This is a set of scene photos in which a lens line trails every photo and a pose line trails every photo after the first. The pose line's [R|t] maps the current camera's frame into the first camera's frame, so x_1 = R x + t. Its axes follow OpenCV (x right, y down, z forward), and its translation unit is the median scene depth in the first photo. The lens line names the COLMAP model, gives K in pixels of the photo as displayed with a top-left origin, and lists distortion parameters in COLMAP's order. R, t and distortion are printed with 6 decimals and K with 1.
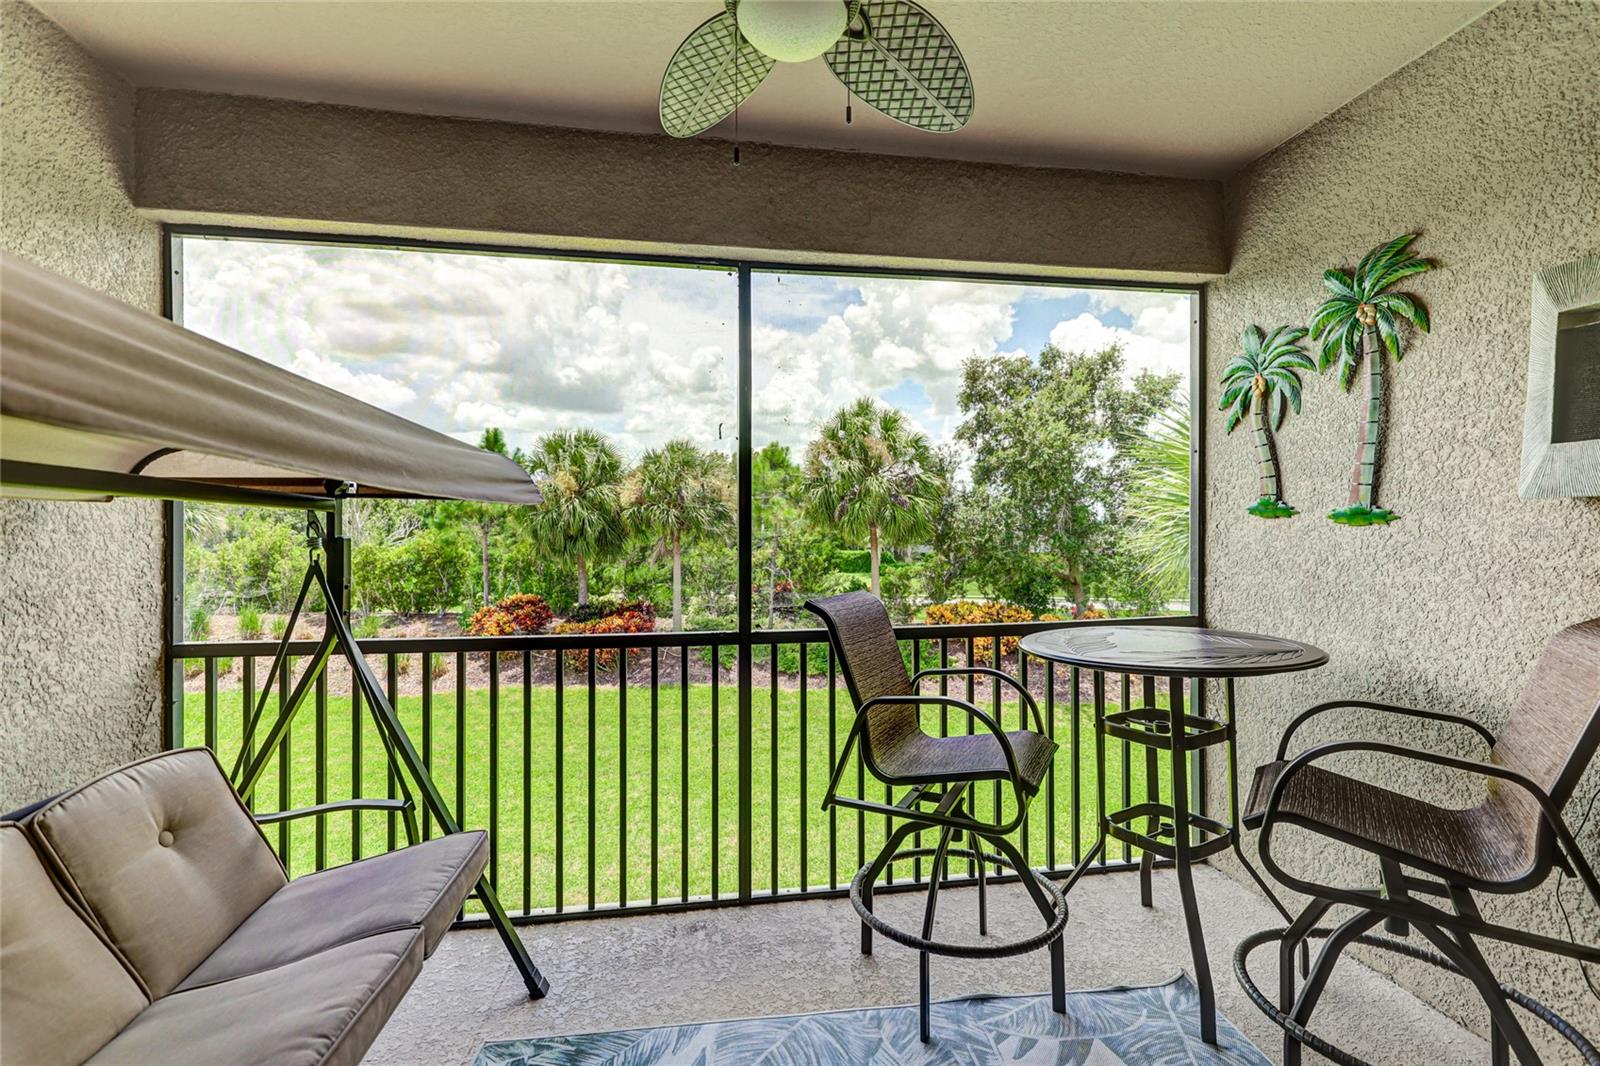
lens RADIAL K [[735.8, 0, 788.3], [0, 735.8, 530.9], [0, 0, 1]] dist [0.009003, -0.000335]
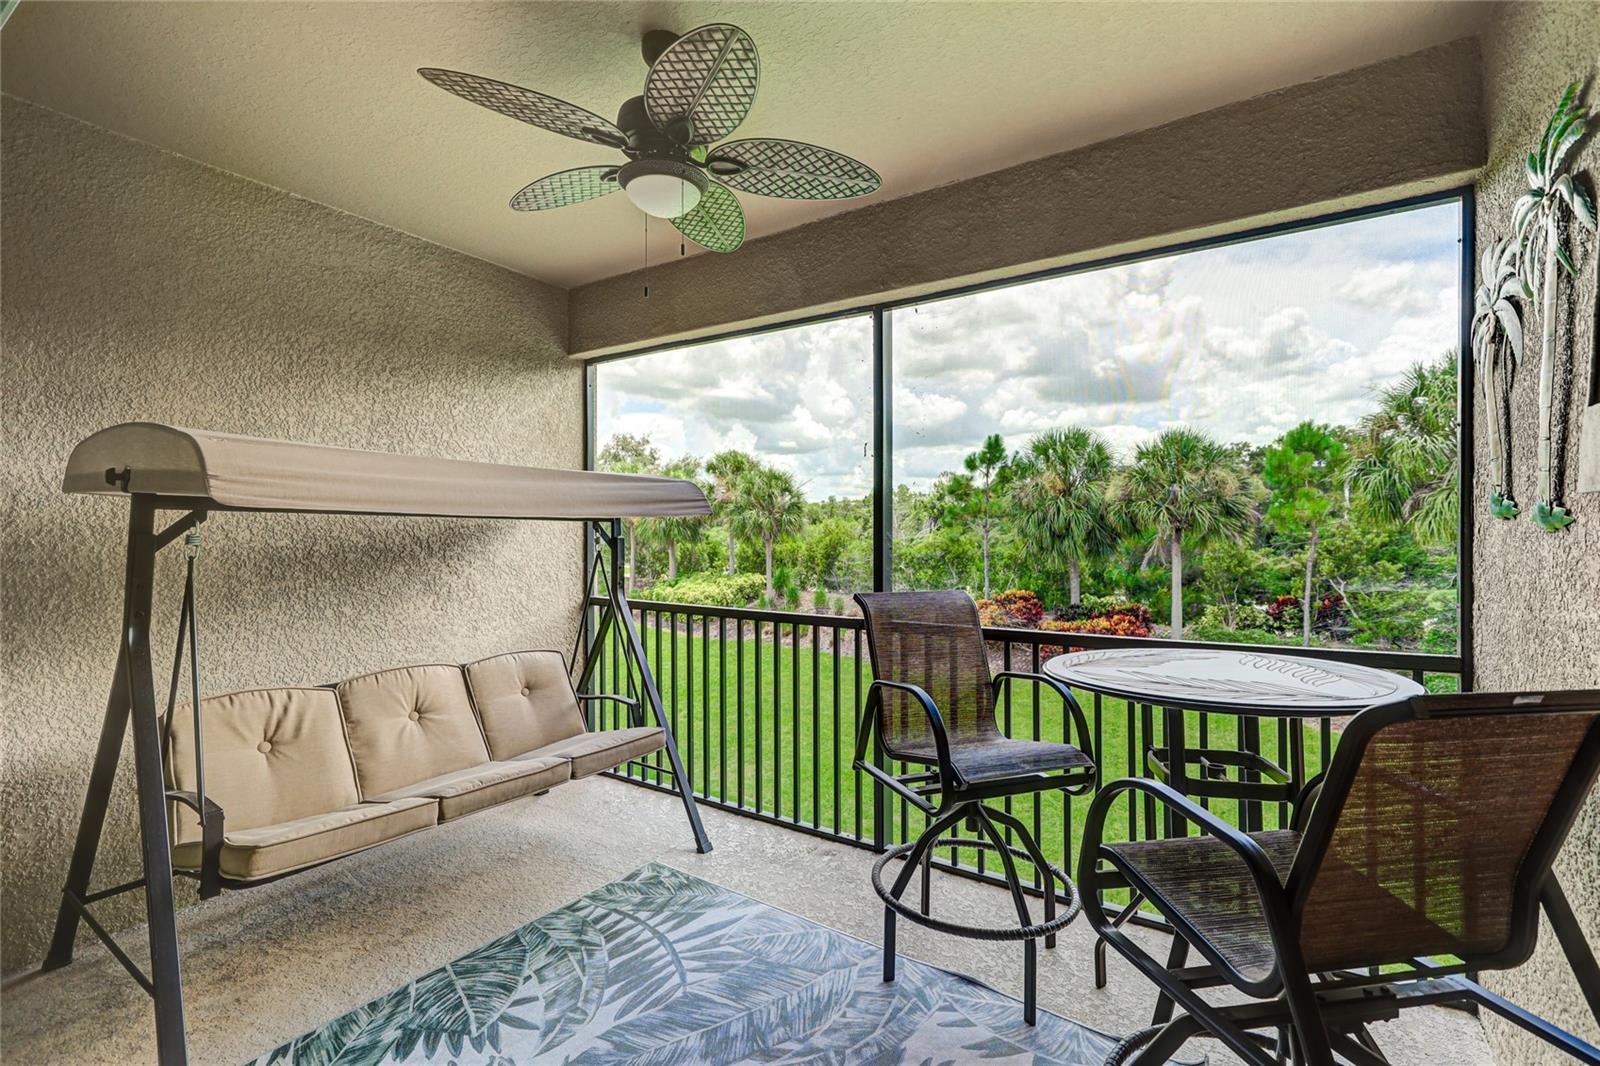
lens RADIAL K [[735.8, 0, 775.4], [0, 735.8, 530.2], [0, 0, 1]] dist [0.009003, -0.000335]
pose [[0.718147, 0.002133, -0.695888, 0.126108], [-0.000504, 0.999997, 0.002545, -0.001938], [0.695891, -0.001477, 0.718146, 0.008880]]
